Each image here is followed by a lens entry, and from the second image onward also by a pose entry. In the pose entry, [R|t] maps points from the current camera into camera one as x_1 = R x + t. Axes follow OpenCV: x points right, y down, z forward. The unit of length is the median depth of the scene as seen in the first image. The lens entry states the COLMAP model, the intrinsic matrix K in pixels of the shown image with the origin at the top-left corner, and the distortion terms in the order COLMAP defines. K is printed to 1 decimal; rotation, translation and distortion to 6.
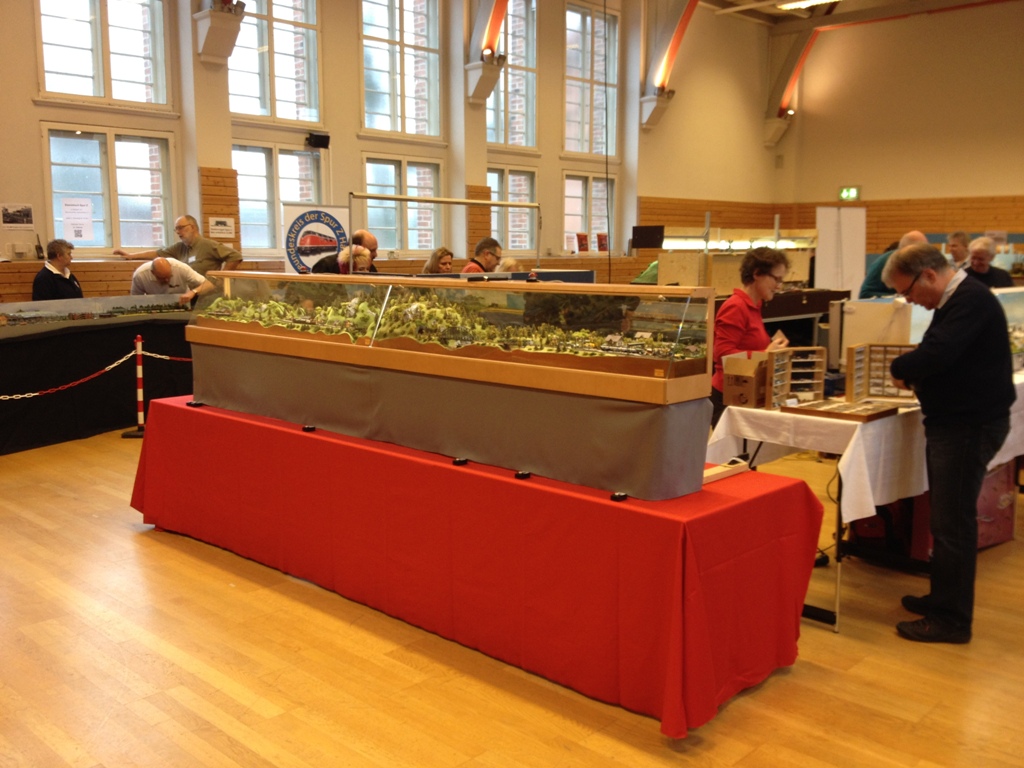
lens RADIAL K [[982.3, 0, 473.6], [0, 982.3, 401.5], [0, 0, 1]] dist [0.015172, 0.000000]
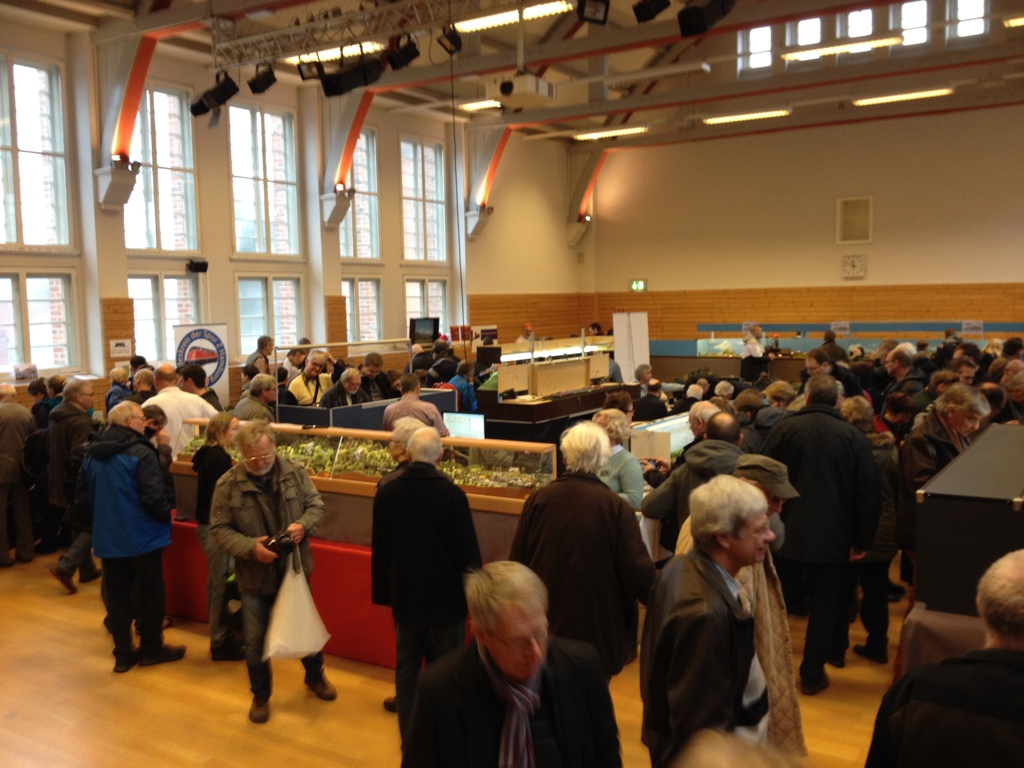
lens RADIAL K [[982.3, 0, 505.5], [0, 982.3, 394.7], [0, 0, 1]] dist [0.015172, 0.000000]
pose [[0.977030, -0.039708, 0.209371, -0.048313], [0.053054, 0.996876, -0.058515, -0.025447], [-0.206393, 0.068279, 0.976084, -0.177662]]
